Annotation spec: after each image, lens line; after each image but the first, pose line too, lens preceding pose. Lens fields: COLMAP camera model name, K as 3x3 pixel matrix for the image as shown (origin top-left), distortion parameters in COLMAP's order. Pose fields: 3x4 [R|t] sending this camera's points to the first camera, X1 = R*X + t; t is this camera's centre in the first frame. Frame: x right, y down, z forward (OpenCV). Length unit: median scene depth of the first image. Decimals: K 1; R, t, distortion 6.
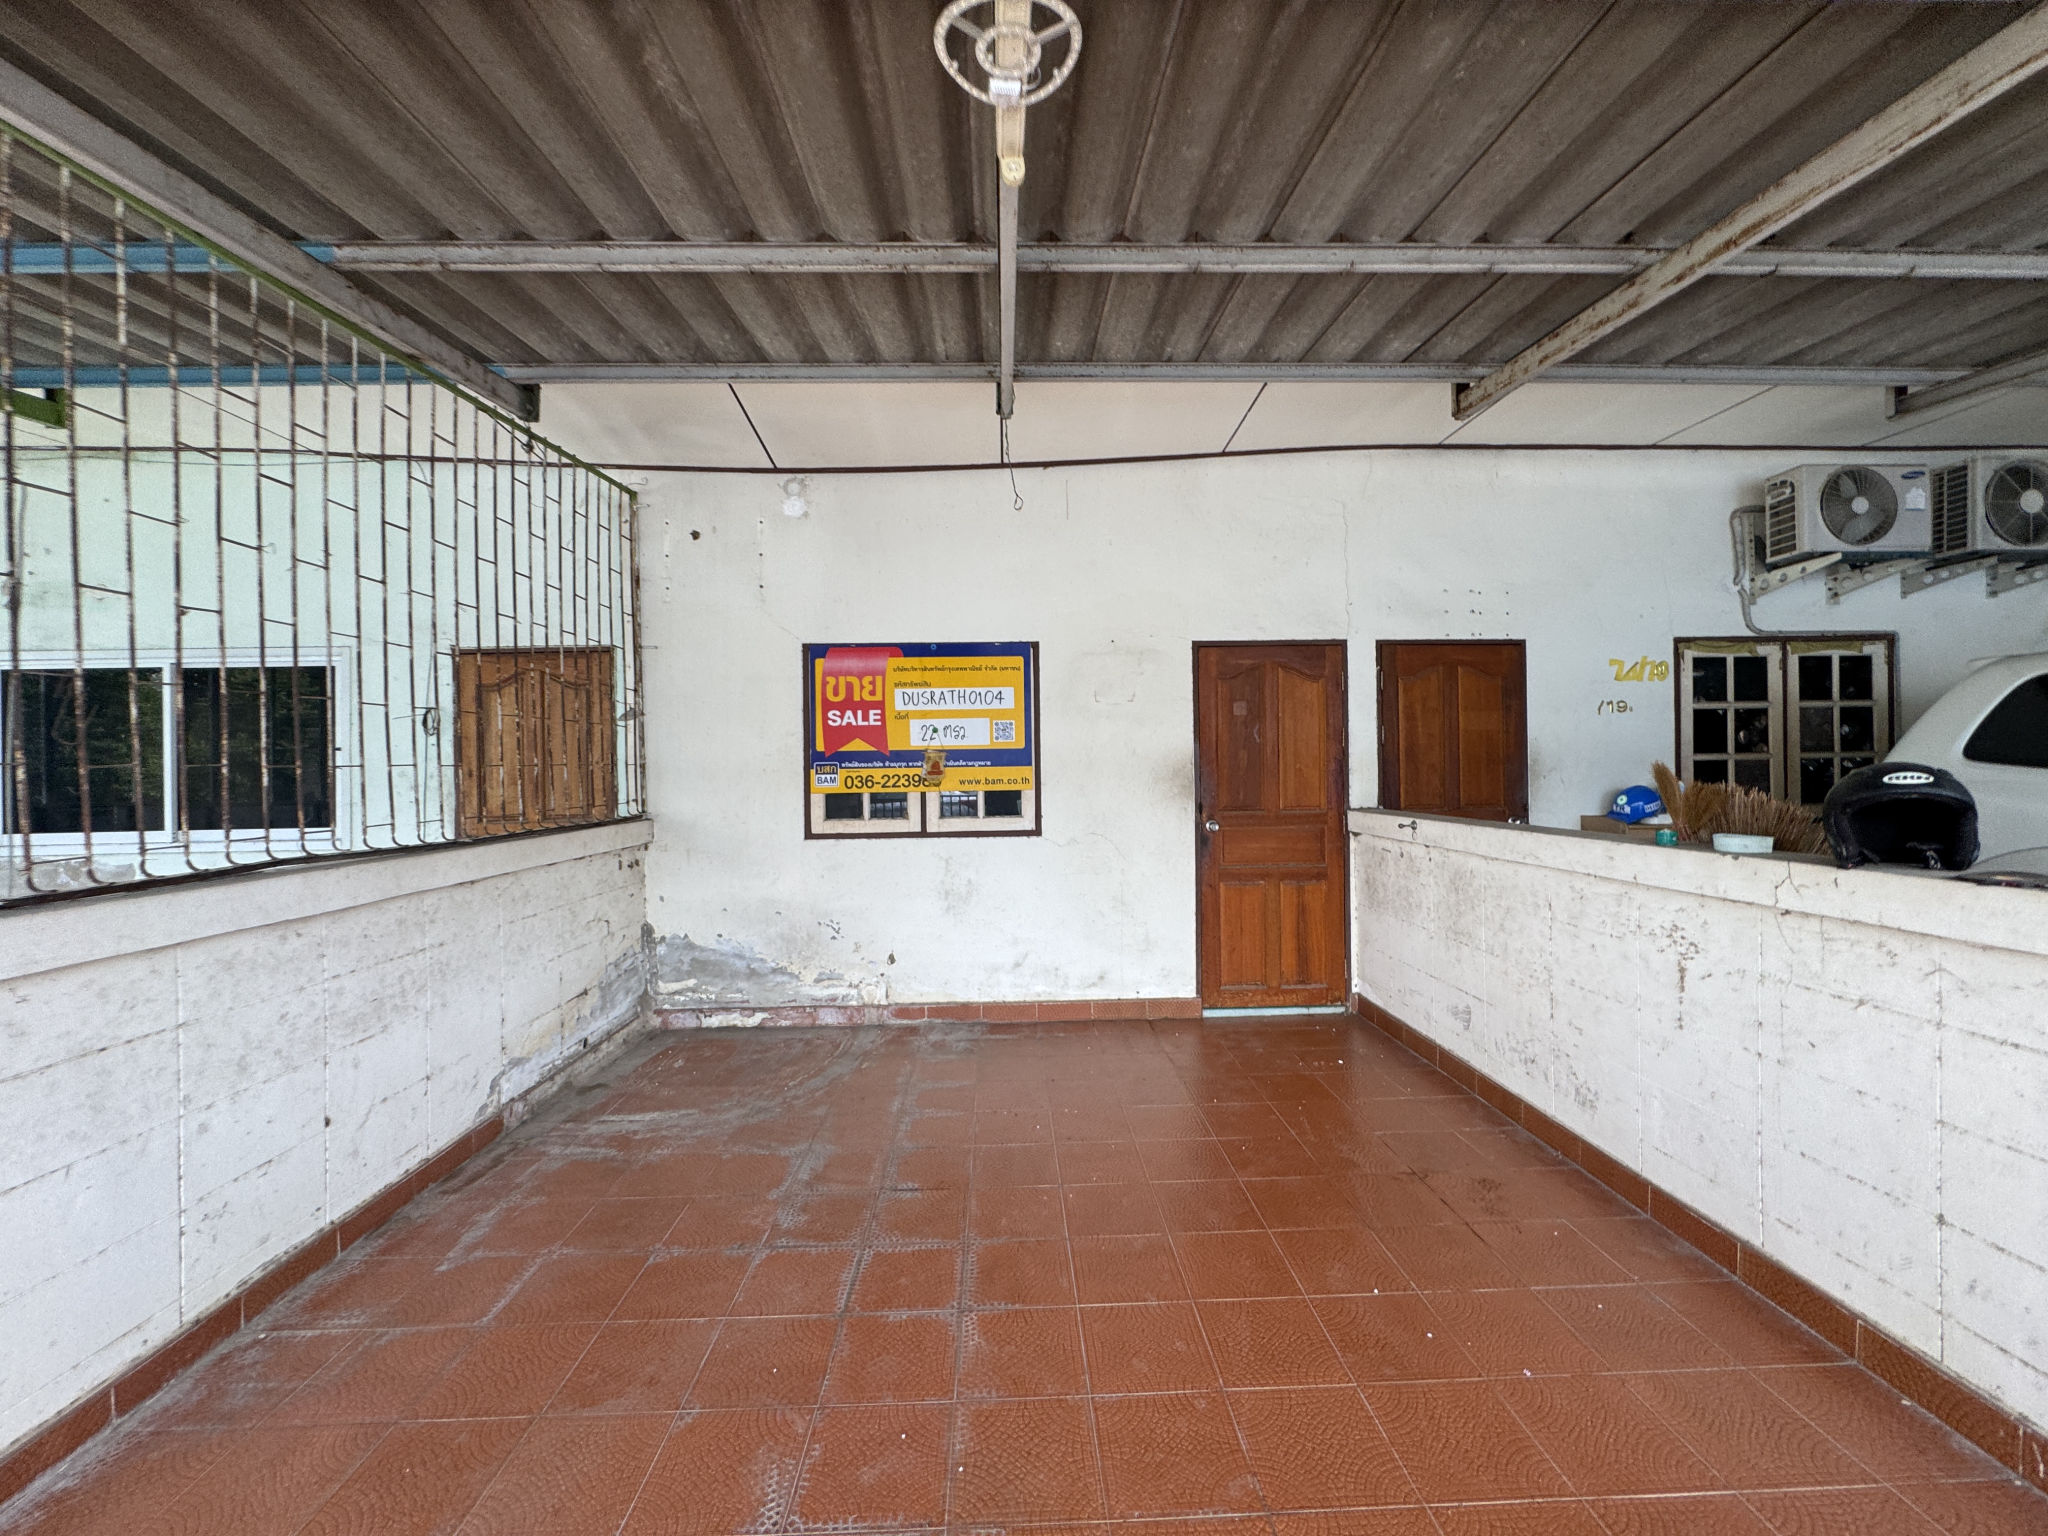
lens RADIAL K [[821.1, 0, 1033.2], [0, 821.1, 796.5], [0, 0, 1]] dist [-0.003352, -0.000241]
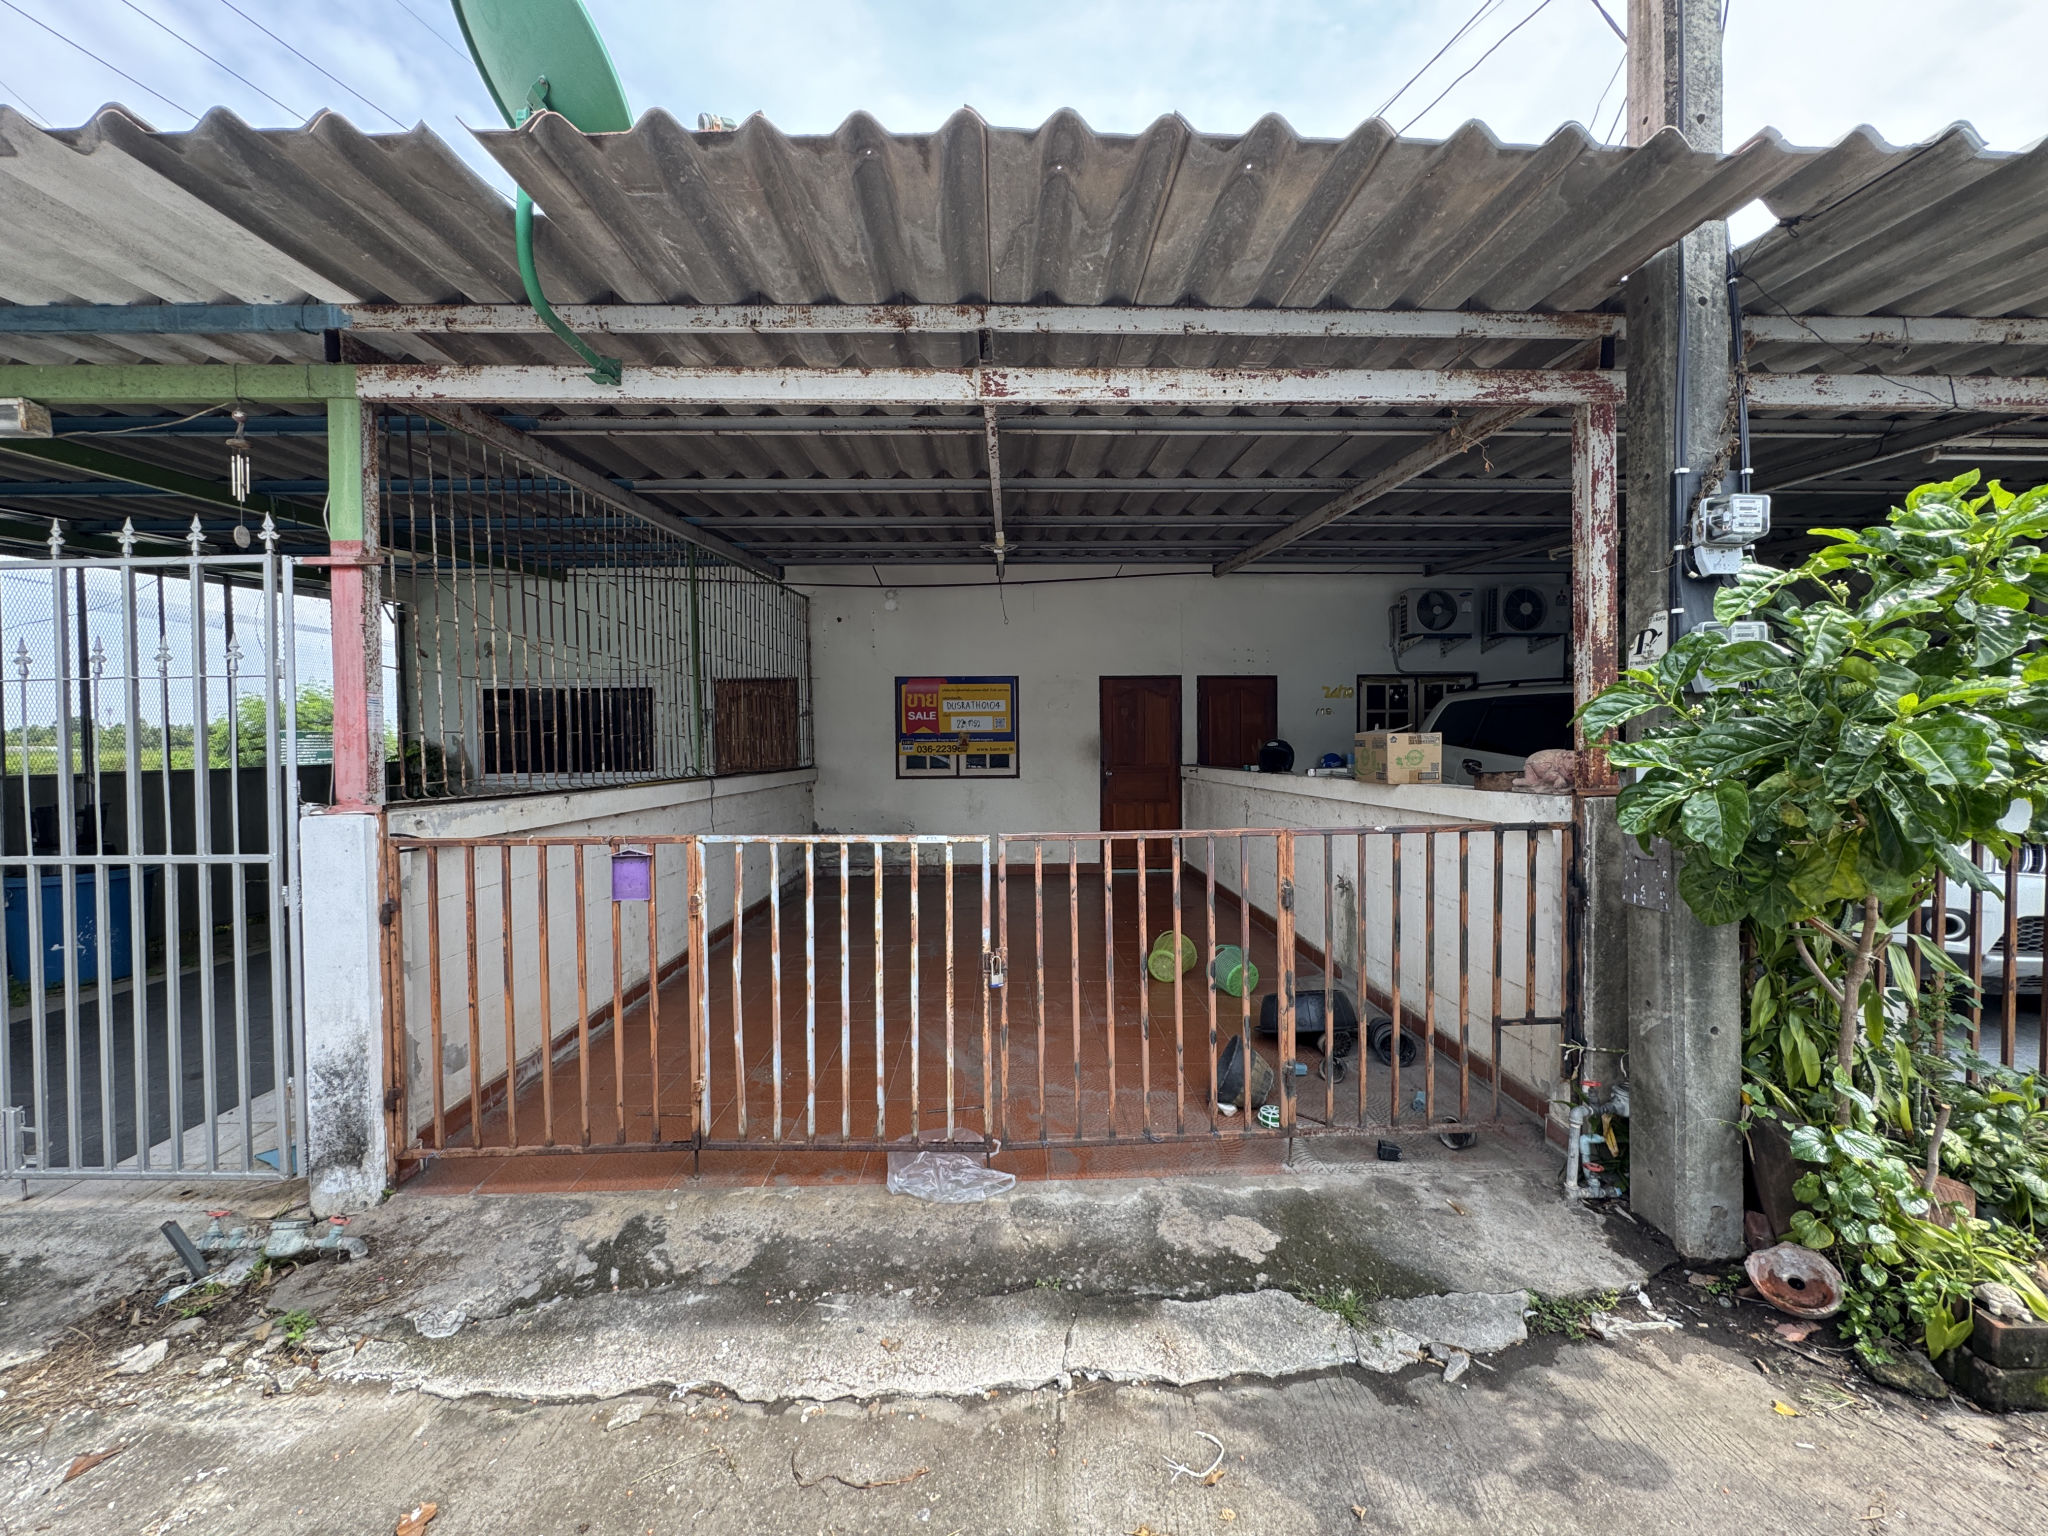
lens RADIAL K [[816.4, 0, 1026.1], [0, 816.4, 763.5], [0, 0, 1]] dist [-0.003029, 0.000140]
pose [[0.999981, 0.005910, -0.001552, 0.027882], [-0.005893, 0.999922, 0.011056, -0.007079], [0.001617, -0.011046, 0.999938, -0.893594]]
